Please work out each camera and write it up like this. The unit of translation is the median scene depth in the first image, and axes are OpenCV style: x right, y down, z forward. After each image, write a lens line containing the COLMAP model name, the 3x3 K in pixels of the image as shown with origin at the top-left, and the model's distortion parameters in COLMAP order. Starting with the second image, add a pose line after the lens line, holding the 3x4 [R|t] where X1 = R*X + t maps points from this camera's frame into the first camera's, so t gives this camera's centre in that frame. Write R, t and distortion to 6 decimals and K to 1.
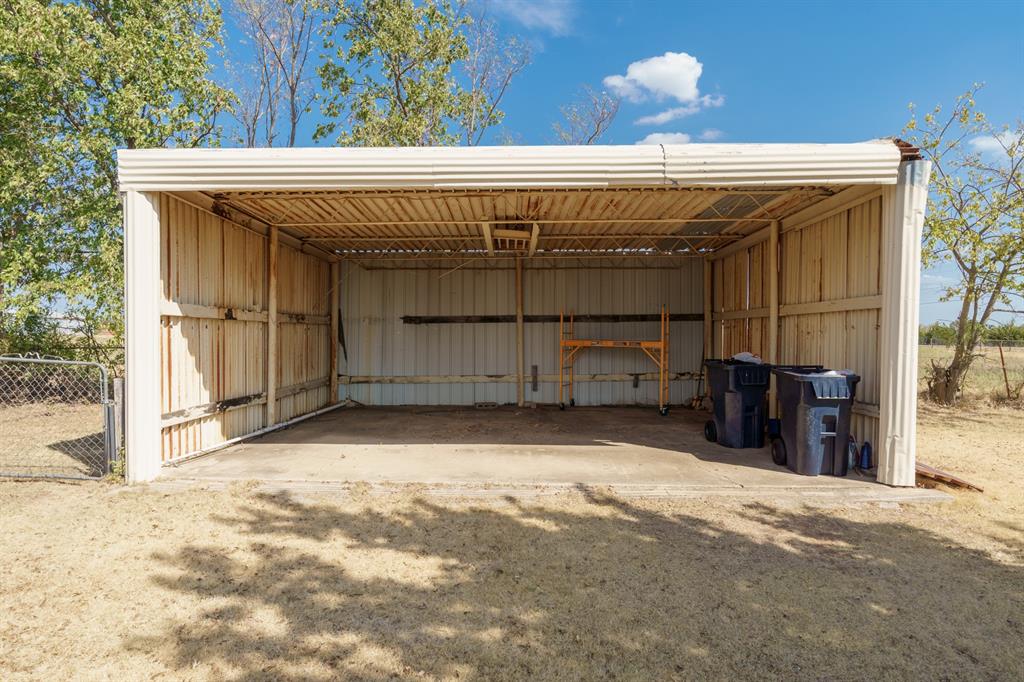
lens RADIAL K [[605.5, 0, 512.0], [0, 605.5, 341.0], [0, 0, 1]] dist [0.001381, 0.000440]
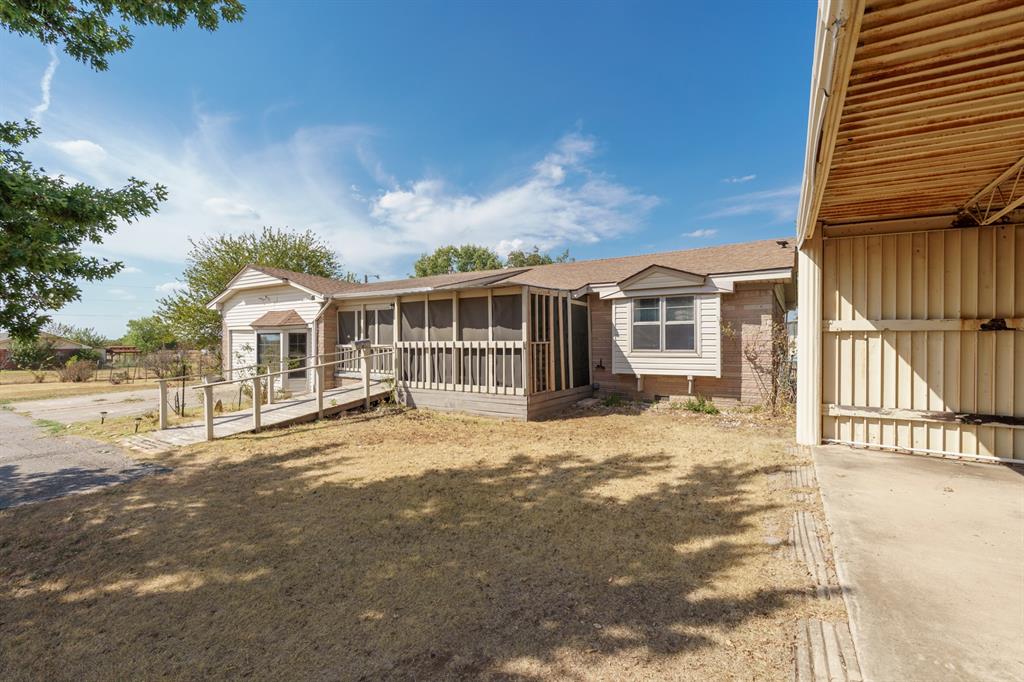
lens RADIAL K [[447.6, 0, 512.0], [0, 447.6, 341.0], [0, 0, 1]] dist [-0.000324, 0.000030]
pose [[-0.517004, -0.005028, -0.855968, 0.852309], [-0.012766, 0.999917, 0.001837, -0.015627], [0.855888, 0.011877, -0.517026, 1.188946]]
